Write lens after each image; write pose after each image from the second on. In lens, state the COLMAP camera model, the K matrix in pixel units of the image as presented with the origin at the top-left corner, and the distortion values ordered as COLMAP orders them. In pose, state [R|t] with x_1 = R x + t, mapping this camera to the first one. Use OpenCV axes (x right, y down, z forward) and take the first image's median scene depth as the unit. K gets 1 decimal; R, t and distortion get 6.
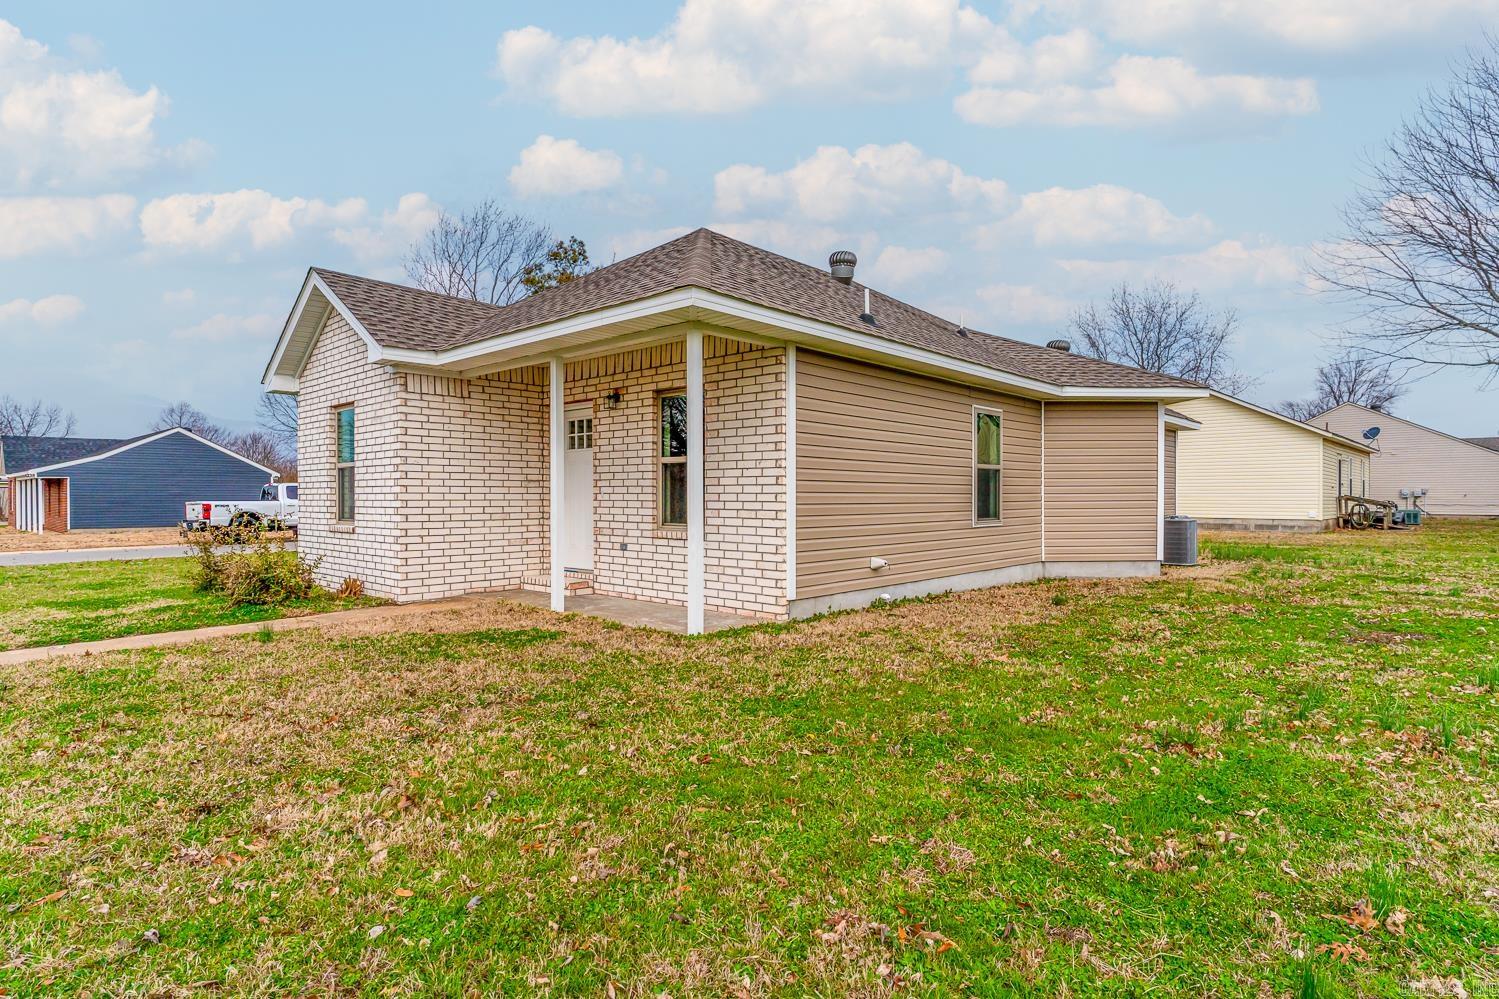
lens RADIAL K [[784.0, 0, 749.8], [0, 784.0, 497.0], [0, 0, 1]] dist [0.002245, -0.000111]
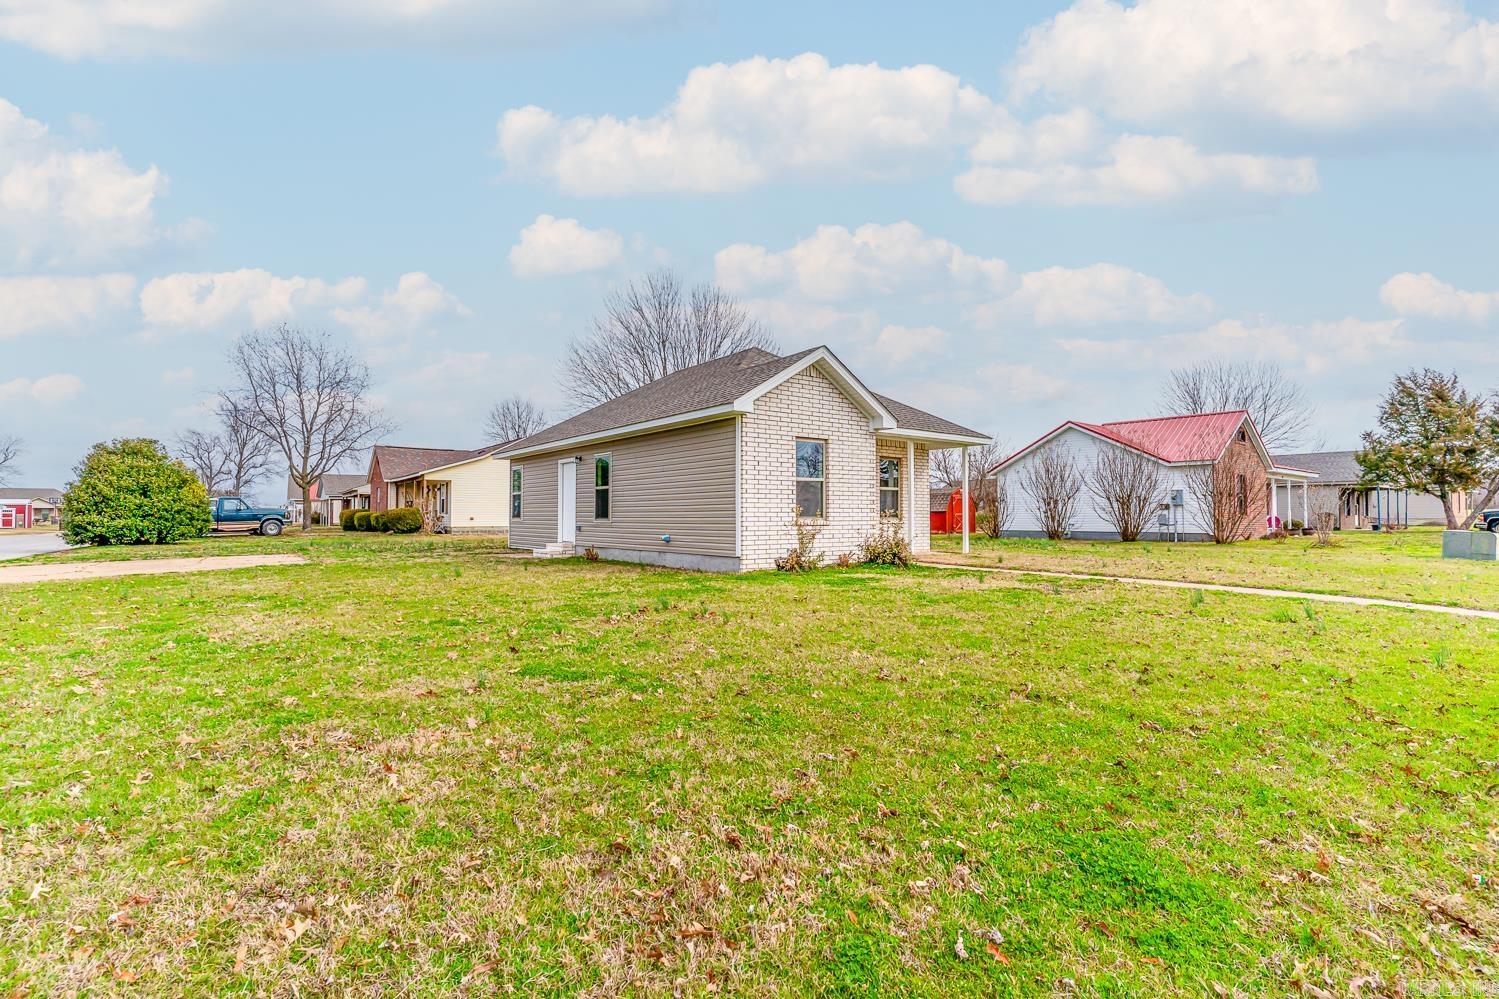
lens RADIAL K [[714.4, 0, 747.5], [0, 714.4, 499.8], [0, 0, 1]] dist [0.003675, -0.000717]
pose [[0.163211, 0.024818, 0.986279, -1.335656], [0.003149, 0.999665, -0.025676, 0.022057], [-0.986586, 0.007296, 0.163078, 0.651000]]
